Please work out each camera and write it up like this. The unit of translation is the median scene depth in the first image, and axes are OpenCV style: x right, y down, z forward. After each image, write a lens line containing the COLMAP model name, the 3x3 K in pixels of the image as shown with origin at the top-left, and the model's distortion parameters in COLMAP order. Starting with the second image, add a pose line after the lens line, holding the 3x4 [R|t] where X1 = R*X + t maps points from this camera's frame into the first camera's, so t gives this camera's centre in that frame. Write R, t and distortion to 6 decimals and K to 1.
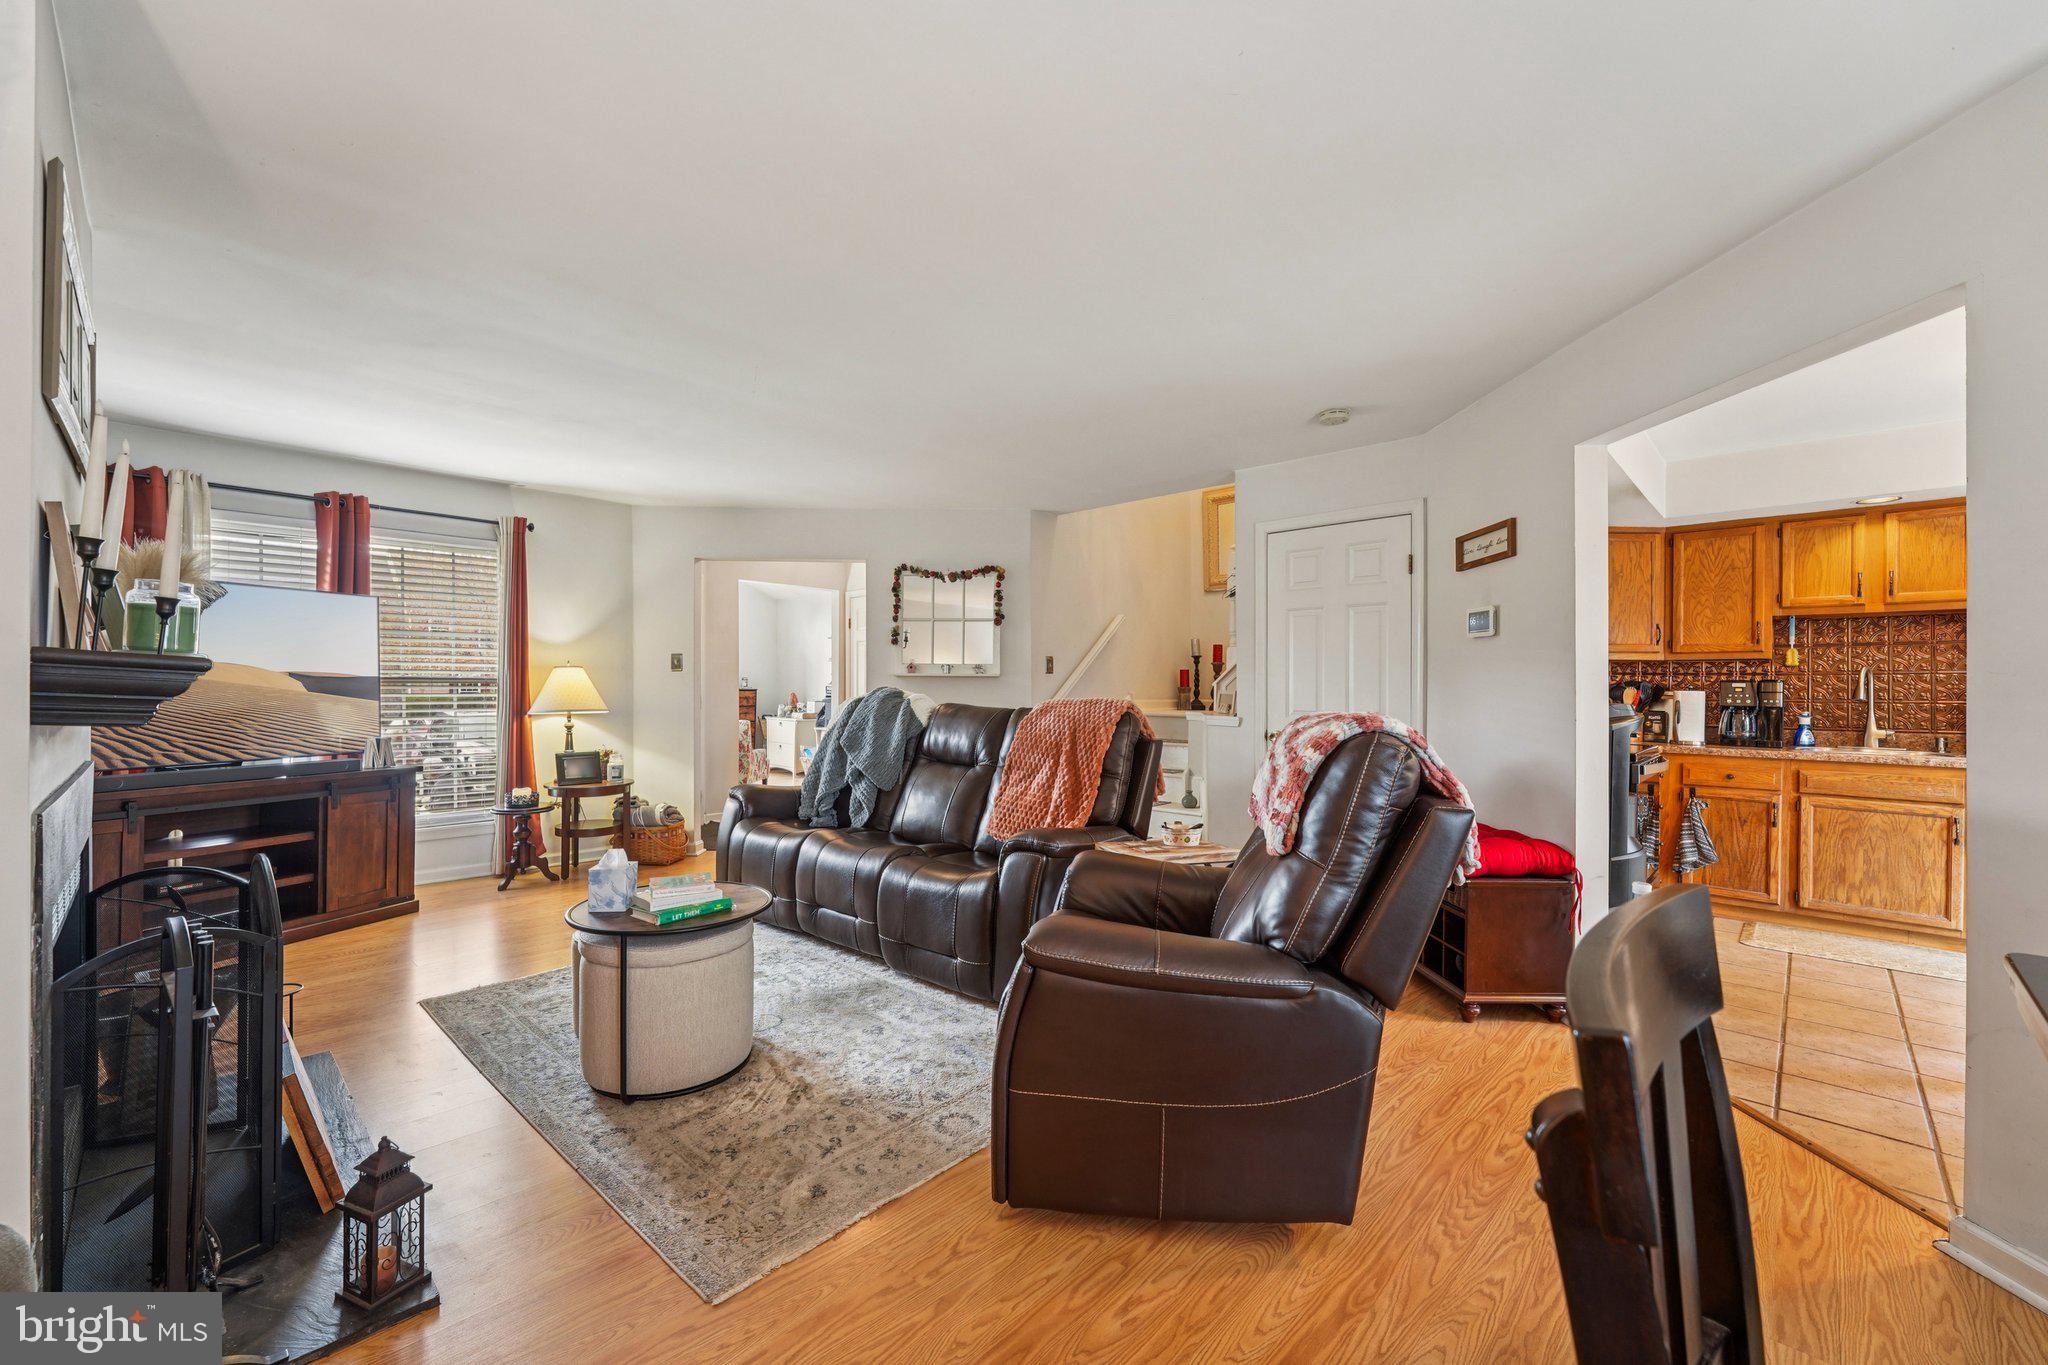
lens RADIAL K [[828.2, 0, 1024.0], [0, 828.2, 682.5], [0, 0, 1]] dist [0.000199, -0.000018]
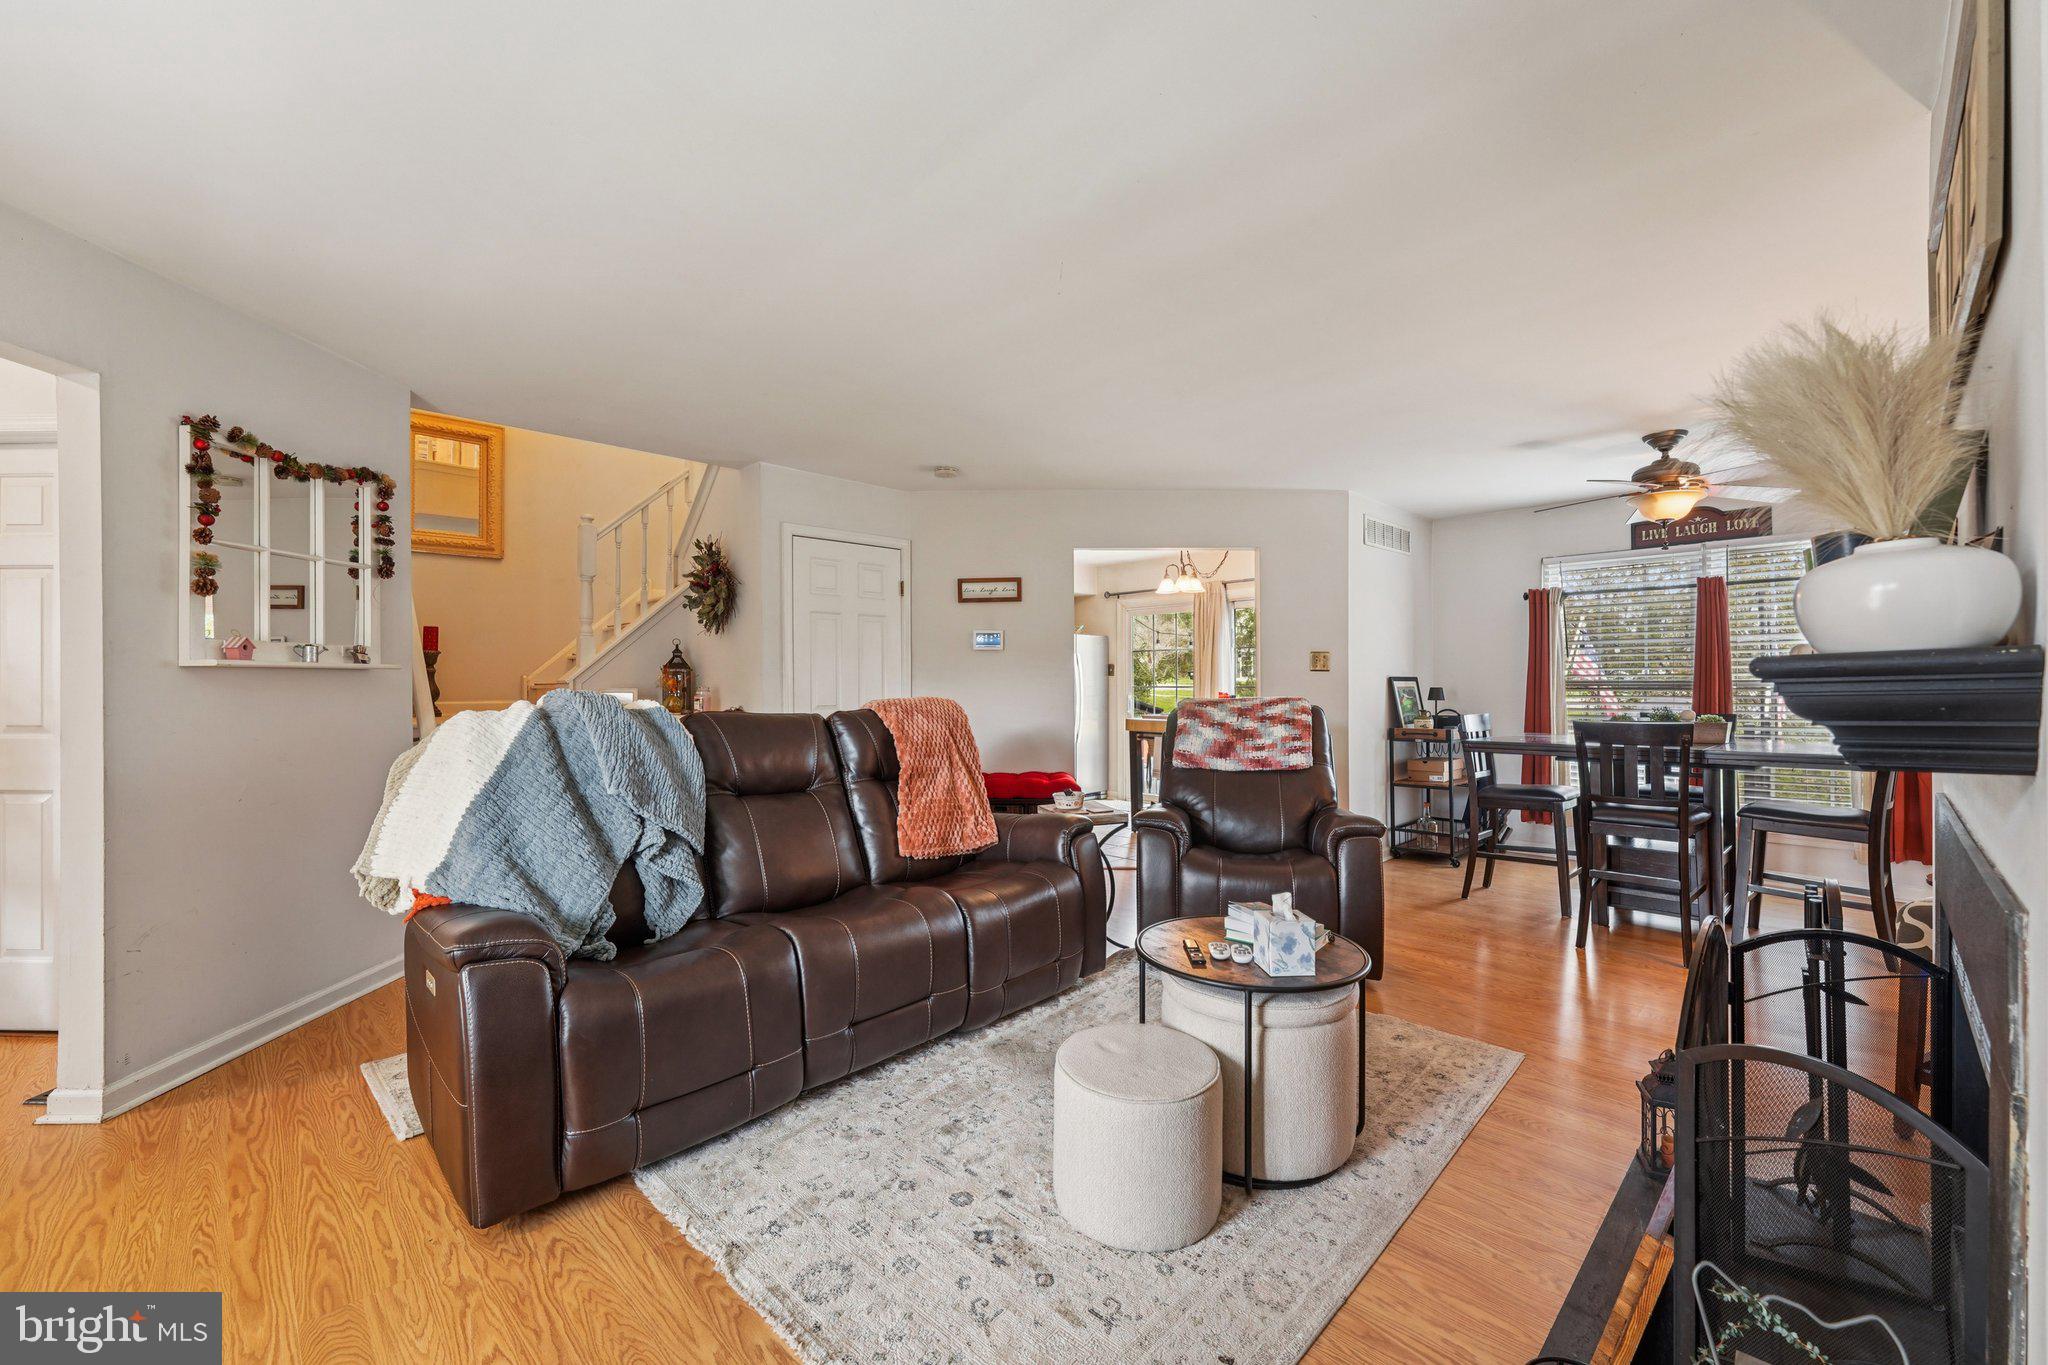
lens RADIAL K [[828.2, 0, 1024.0], [0, 828.2, 682.5], [0, 0, 1]] dist [0.000199, -0.000018]
pose [[0.020465, -0.004855, 0.999779, -0.802765], [-0.000362, 0.999988, 0.004864, -0.002733], [-0.999790, -0.000461, 0.020463, 0.766408]]
